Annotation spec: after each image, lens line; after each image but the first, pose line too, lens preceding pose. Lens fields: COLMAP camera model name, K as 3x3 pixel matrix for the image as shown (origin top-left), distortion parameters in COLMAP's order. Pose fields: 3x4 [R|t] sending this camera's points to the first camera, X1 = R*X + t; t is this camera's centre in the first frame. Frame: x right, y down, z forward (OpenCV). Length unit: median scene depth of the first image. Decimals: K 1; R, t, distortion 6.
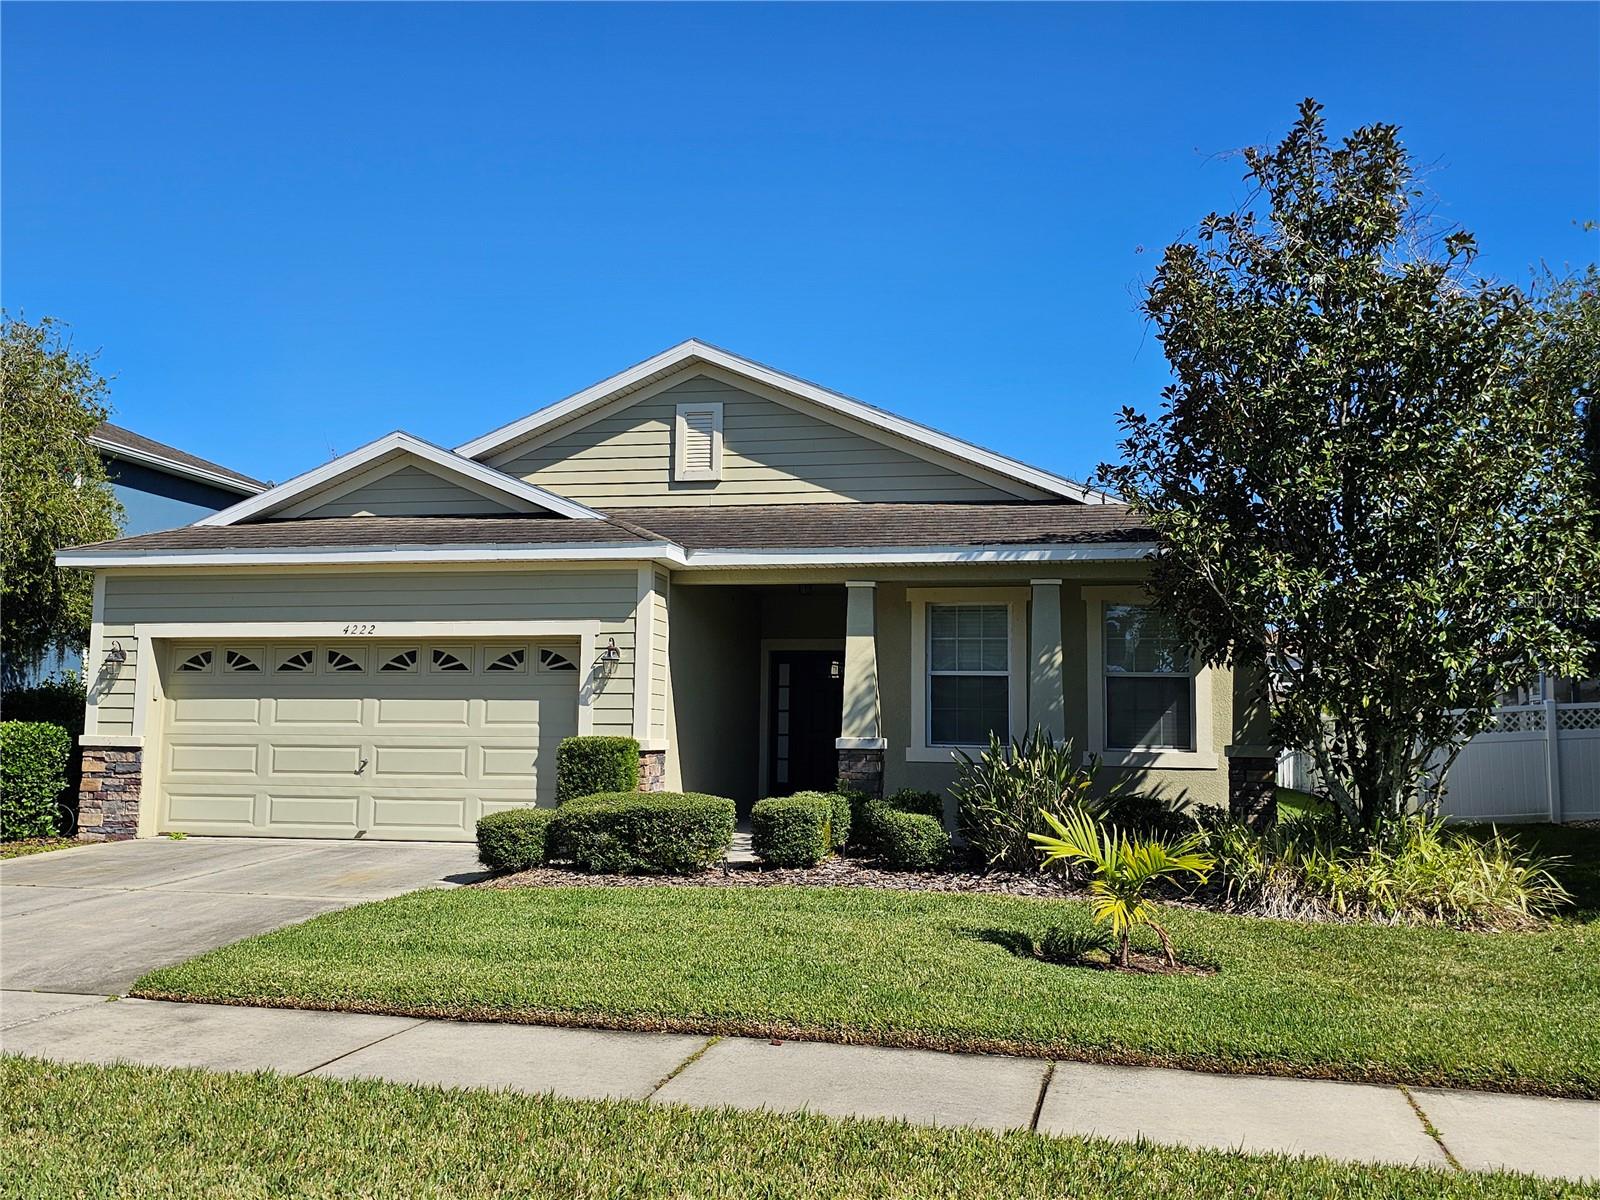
lens RADIAL K [[1372.6, 0, 823.0], [0, 1372.6, 606.4], [0, 0, 1]] dist [0.103059, -0.196328]
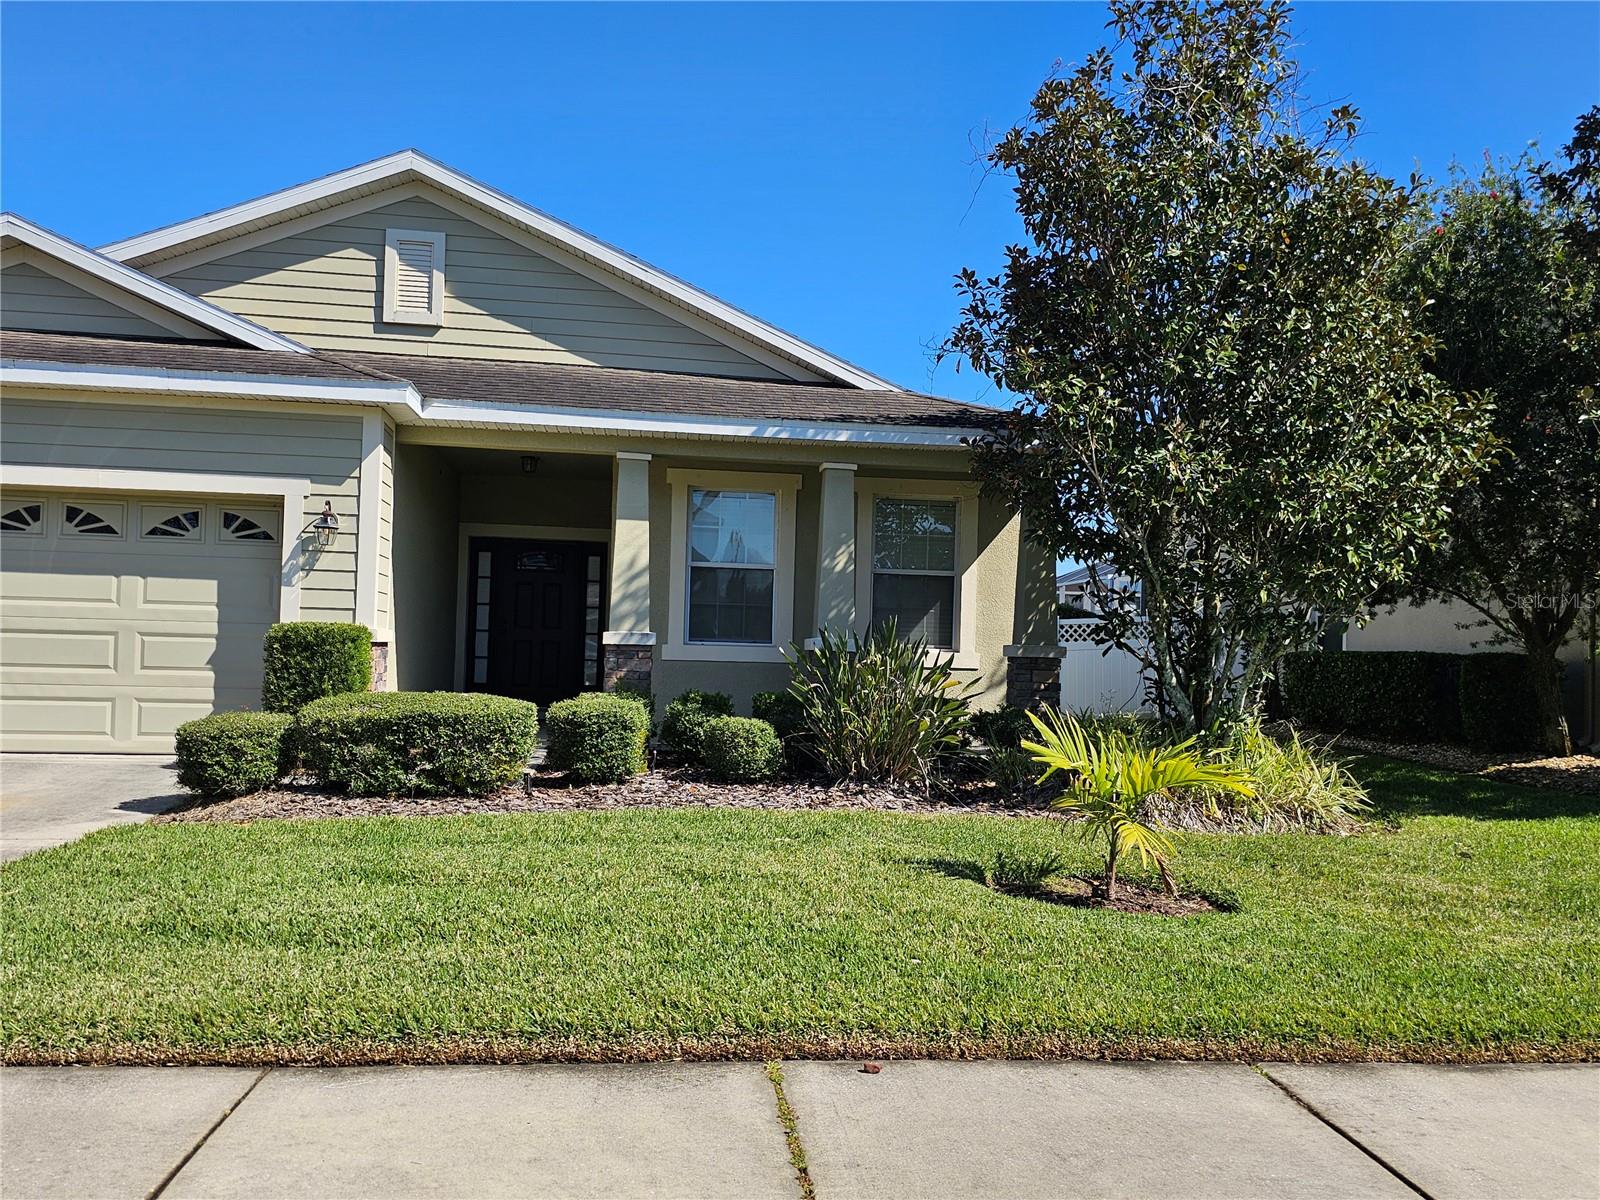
lens RADIAL K [[1234.6, 0, 802.1], [0, 1234.6, 626.7], [0, 0, 1]] dist [0.063312, -0.064753]
pose [[0.947012, 0.020470, 0.320546, -0.118217], [-0.046277, 0.996251, 0.073098, 0.028977], [-0.317848, -0.084058, 0.944408, 0.213946]]
